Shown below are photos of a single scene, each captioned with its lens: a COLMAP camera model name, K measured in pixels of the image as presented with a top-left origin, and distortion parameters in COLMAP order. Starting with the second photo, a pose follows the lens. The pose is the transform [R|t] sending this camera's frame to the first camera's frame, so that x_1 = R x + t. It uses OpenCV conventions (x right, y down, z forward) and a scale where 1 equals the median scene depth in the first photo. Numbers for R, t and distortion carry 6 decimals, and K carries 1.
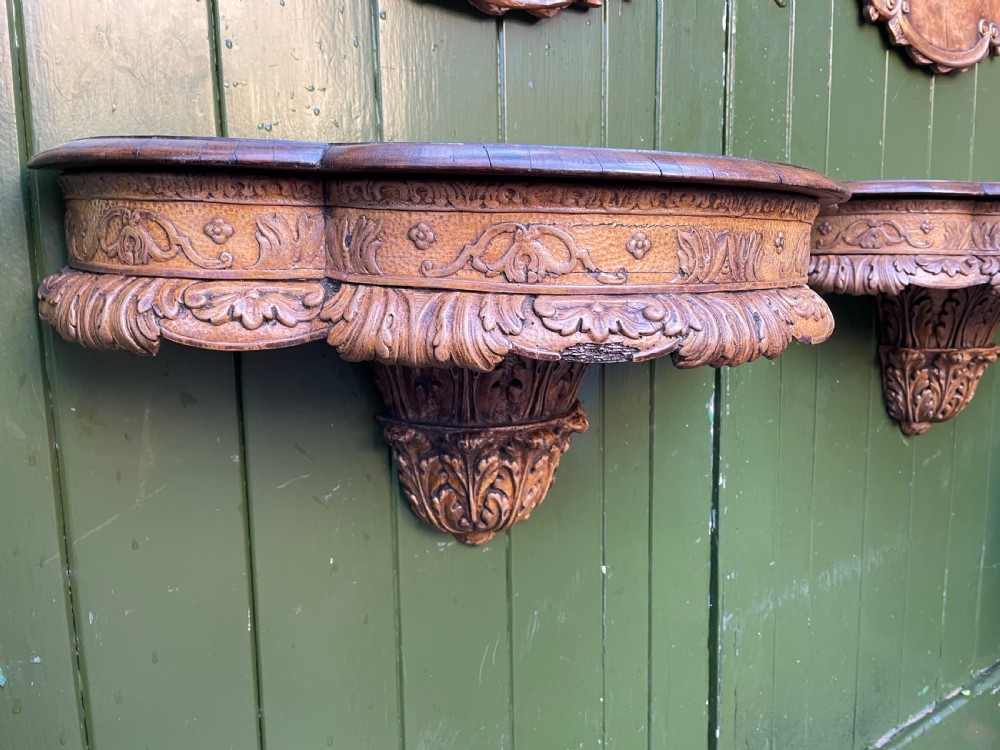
lens RADIAL K [[761.2, 0, 494.6], [0, 761.2, 364.3], [0, 0, 1]] dist [0.081970, -0.103960]
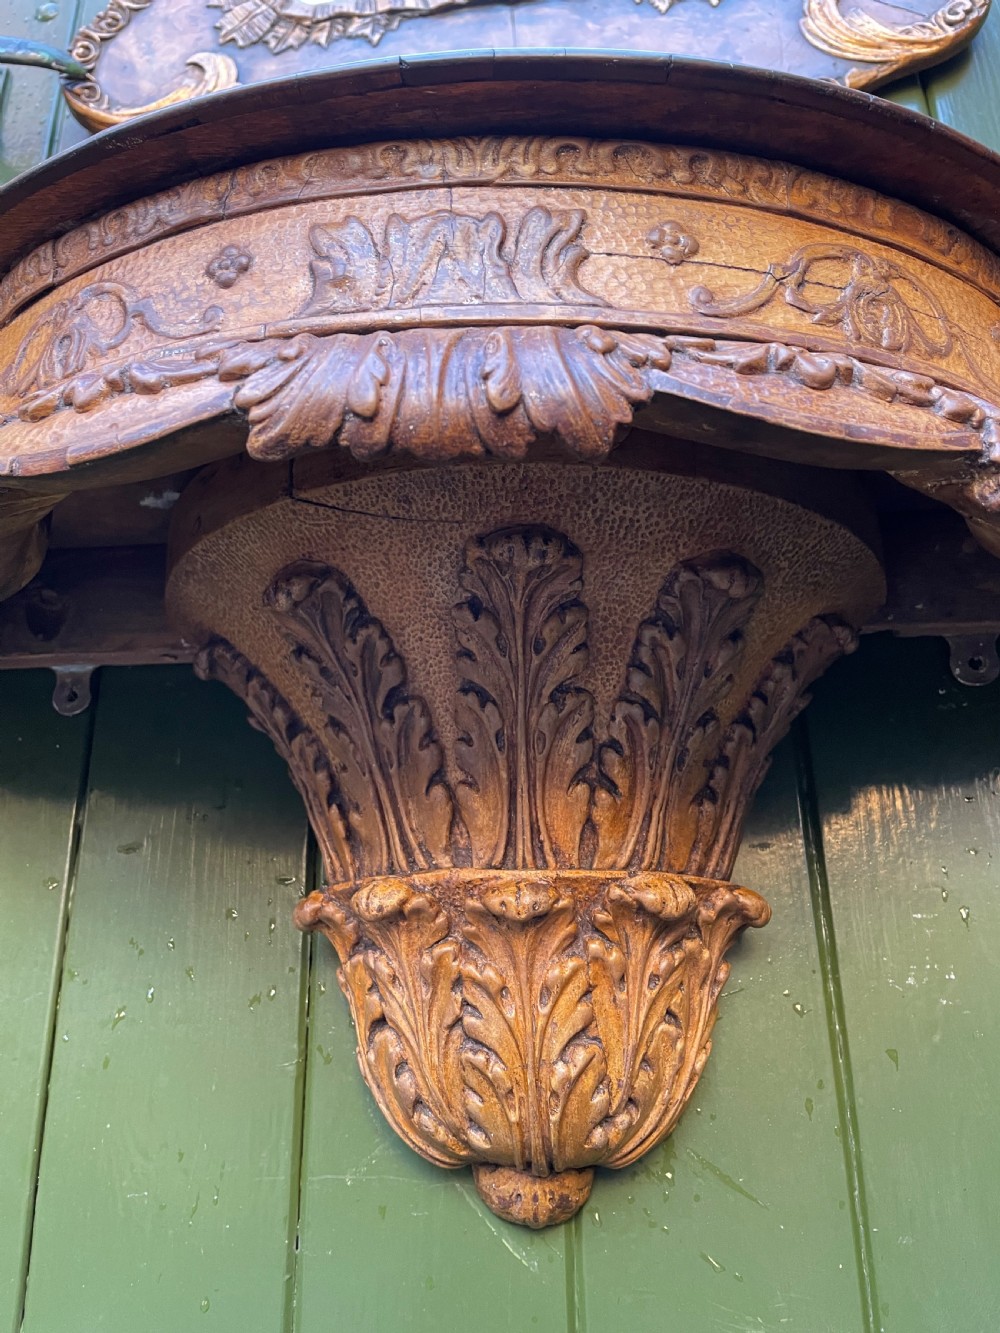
lens RADIAL K [[1014.7, 0, 493.2], [0, 1014.7, 655.5], [0, 0, 1]] dist [0.081970, -0.103960]
pose [[0.776783, -0.208343, -0.594307, 2.060713], [-0.083741, 0.901141, -0.425361, 0.165323], [0.624176, 0.380181, 0.682544, 1.649456]]
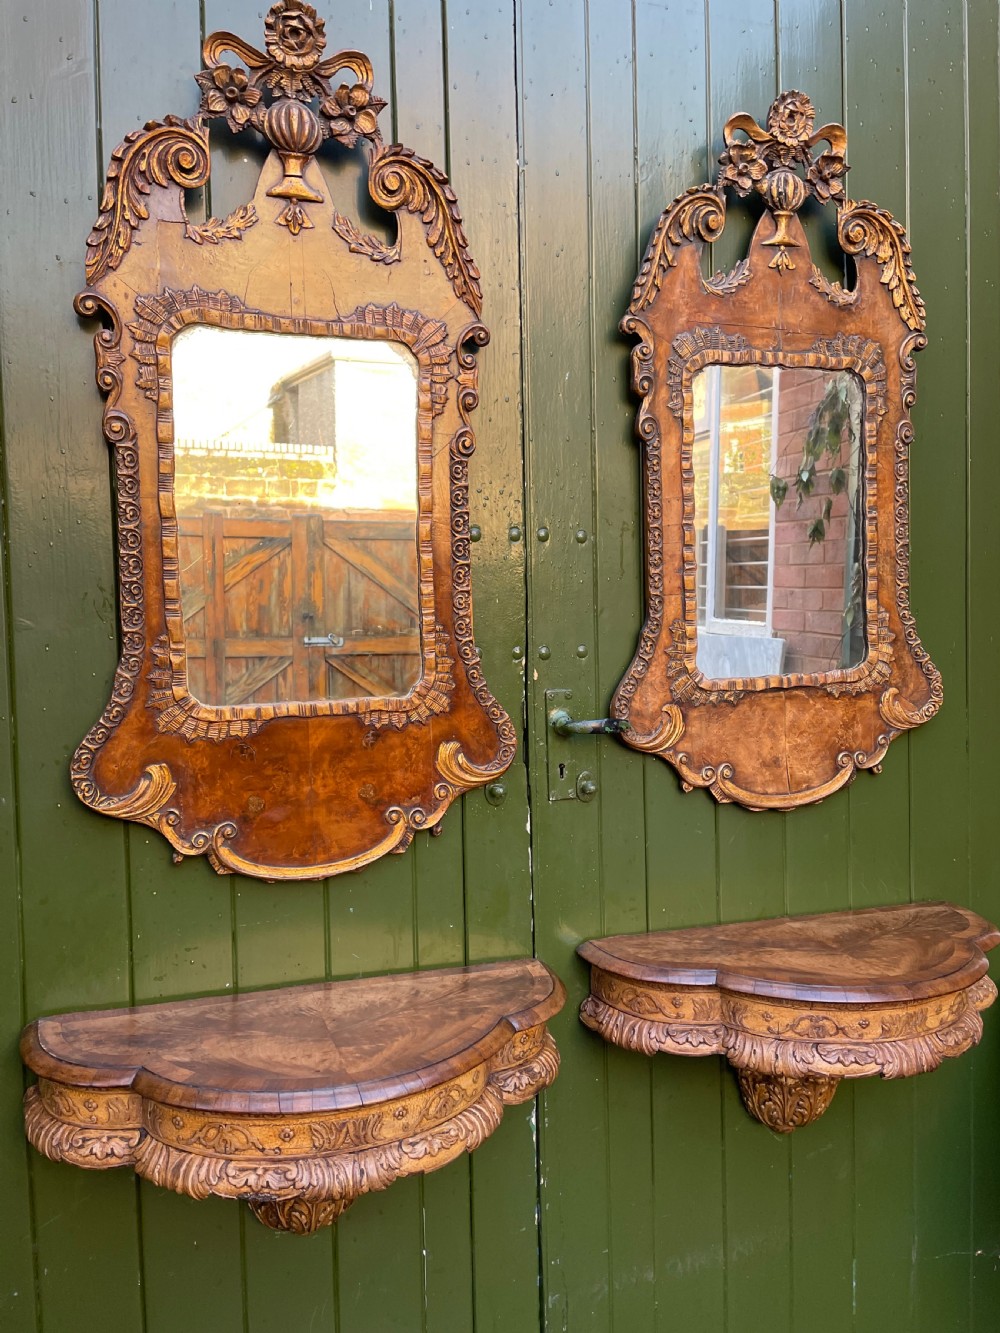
lens RADIAL K [[1014.7, 0, 493.3], [0, 1014.7, 661.7], [0, 0, 1]] dist [0.081970, -0.103960]
pose [[0.969315, 0.007739, -0.245699, 1.270398], [-0.029859, 0.995810, -0.086434, -1.090920], [0.244001, 0.091118, 0.965485, -1.399851]]
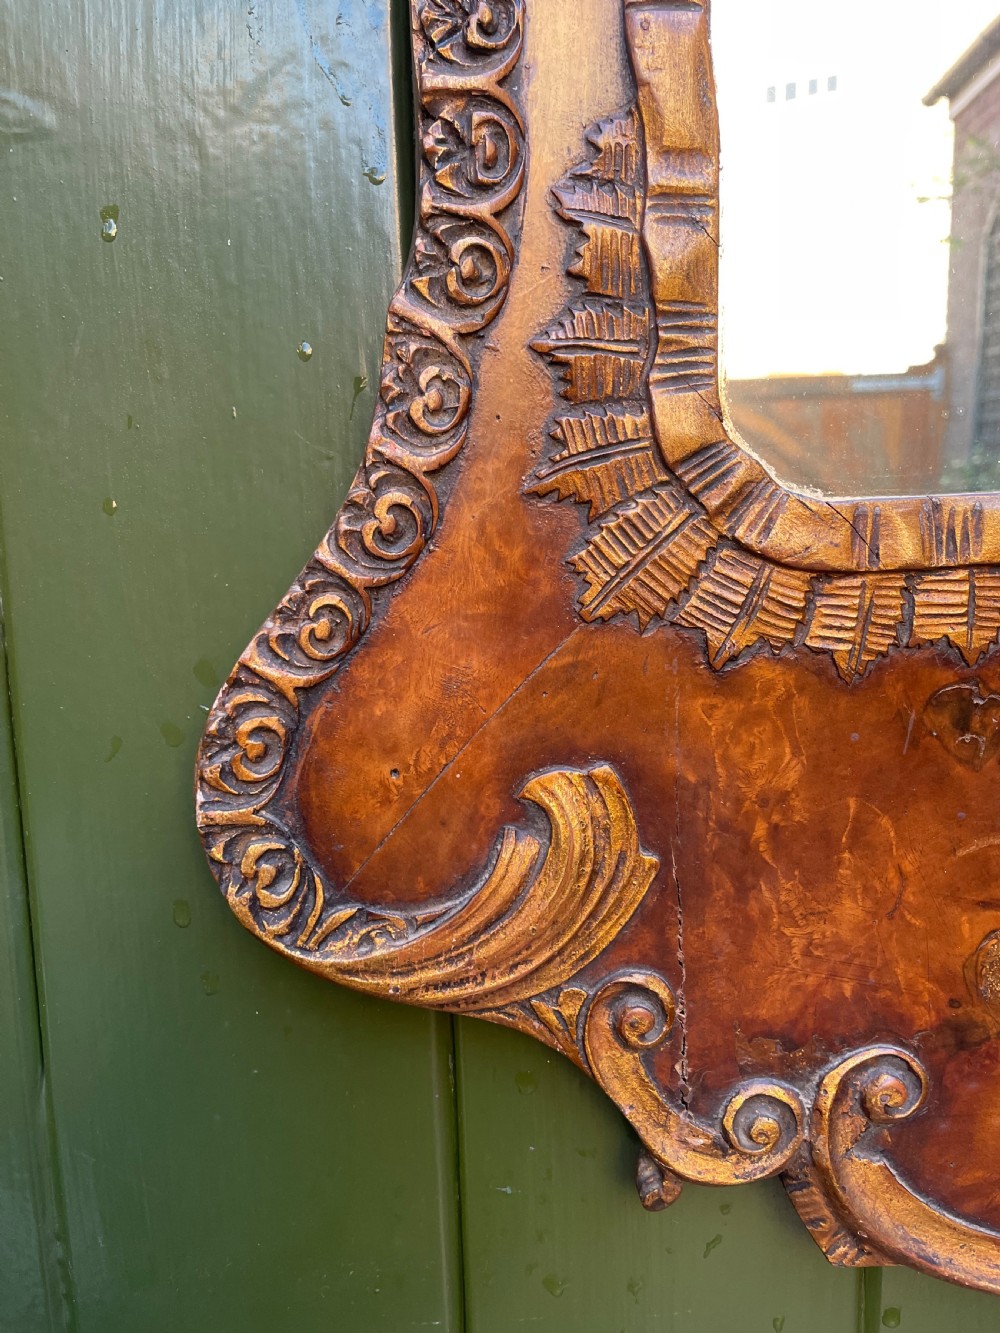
lens RADIAL K [[984.1, 0, 481.5], [0, 984.1, 665.2], [0, 0, 1]] dist [0.038069, -0.028476]
pose [[0.827240, 0.059411, -0.558699, -0.080280], [-0.059259, 0.998073, 0.018391, -1.092513], [0.558715, 0.017894, 0.829166, 0.666475]]
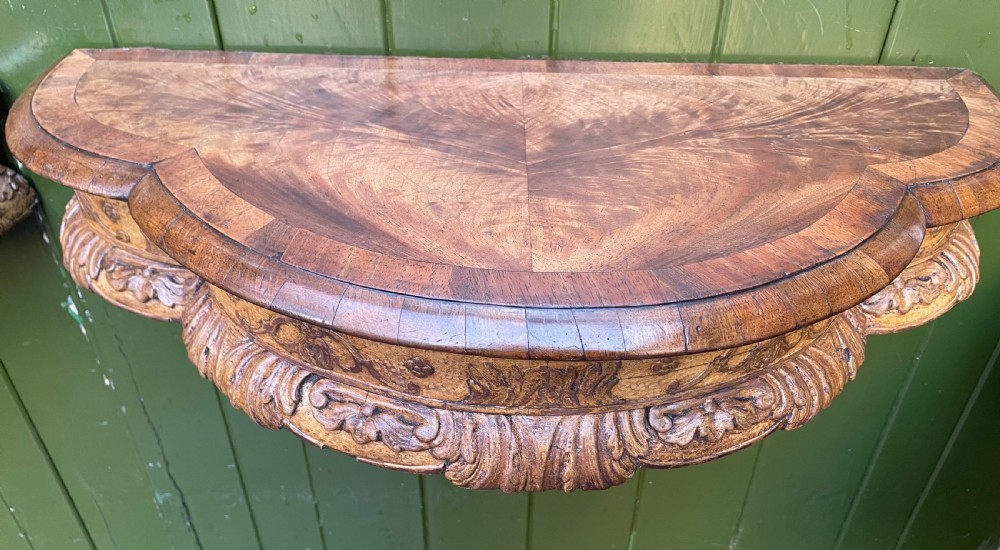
lens RADIAL K [[768.6, 0, 501.4], [0, 768.6, 259.2], [0, 0, 1]] dist [0.072506, -0.076744]
pose [[0.830915, 0.341518, -0.439257, 2.012756], [-0.096443, 0.865915, 0.490805, -0.867530], [0.547978, -0.365454, 0.752439, 1.334594]]
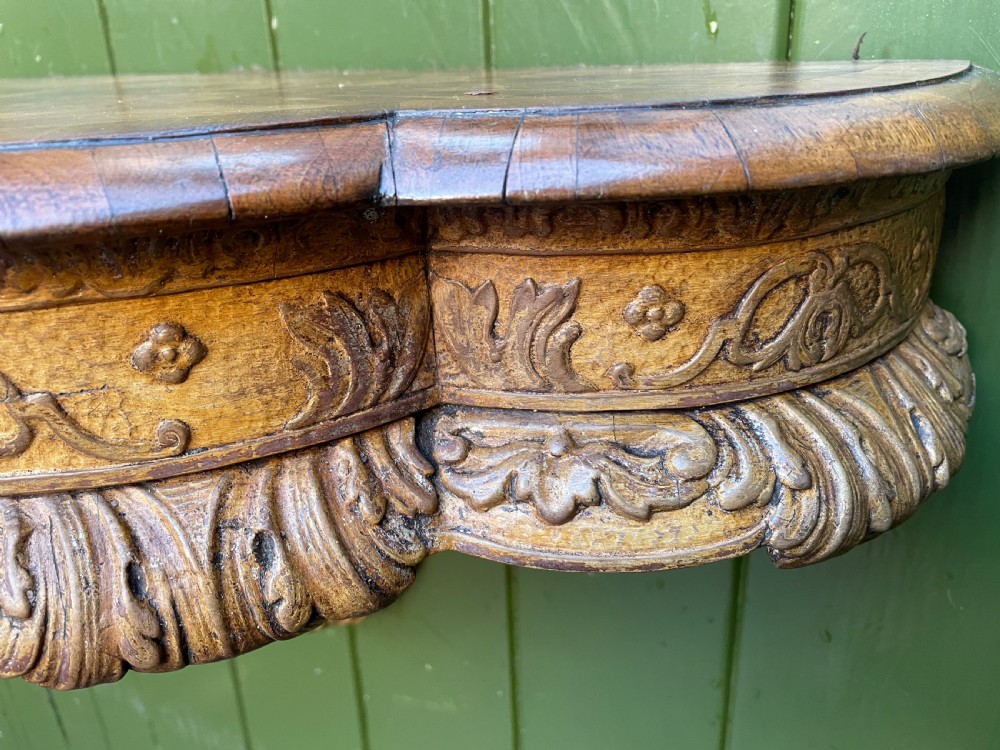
lens RADIAL K [[761.2, 0, 493.6], [0, 761.2, 360.4], [0, 0, 1]] dist [0.081970, -0.103960]
pose [[0.480406, 0.305594, -0.822084, 2.346146], [-0.086111, 0.949239, 0.302541, -0.512182], [0.872809, -0.074552, 0.482335, 2.253755]]
